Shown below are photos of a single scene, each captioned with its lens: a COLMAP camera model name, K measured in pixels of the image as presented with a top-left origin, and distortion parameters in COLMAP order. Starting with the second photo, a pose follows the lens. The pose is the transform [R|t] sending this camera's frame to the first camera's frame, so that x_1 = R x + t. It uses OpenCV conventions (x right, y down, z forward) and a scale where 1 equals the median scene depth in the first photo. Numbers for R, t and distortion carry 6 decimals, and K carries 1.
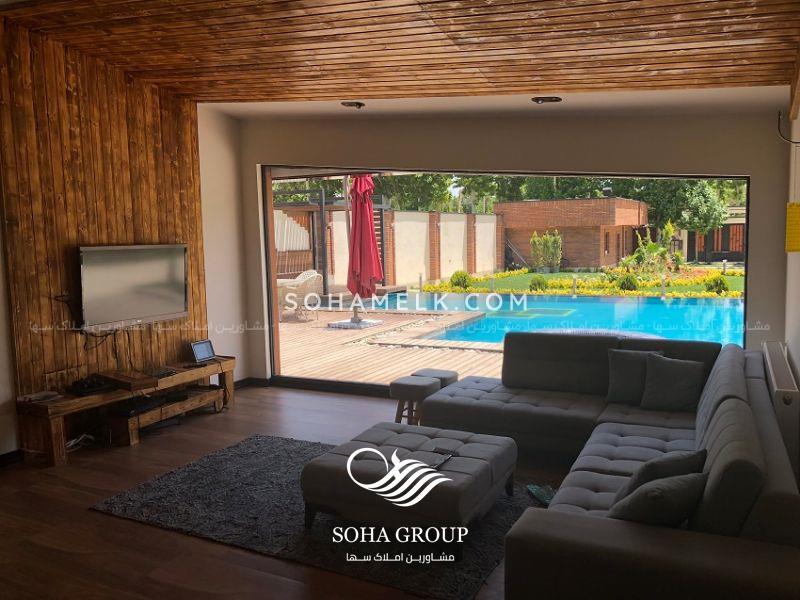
lens RADIAL K [[659.4, 0, 400.6], [0, 659.4, 299.1], [0, 0, 1]] dist [0.003840, 0.003108]
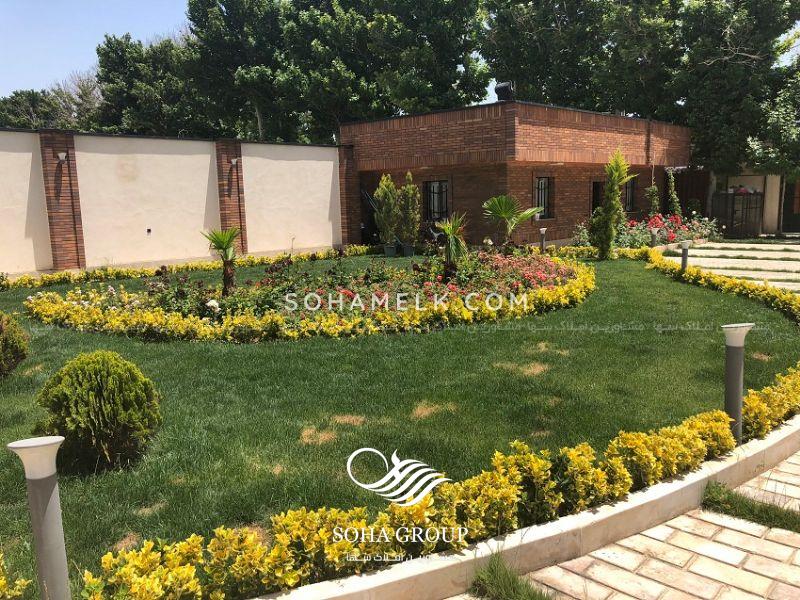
lens RADIAL K [[659.4, 0, 400.6], [0, 659.4, 299.1], [0, 0, 1]] dist [0.003840, 0.003108]
pose [[0.963655, 0.051821, -0.262076, 0.345881], [-0.035165, 0.997076, 0.067850, -0.041404], [0.264826, -0.056168, 0.962659, 0.490802]]
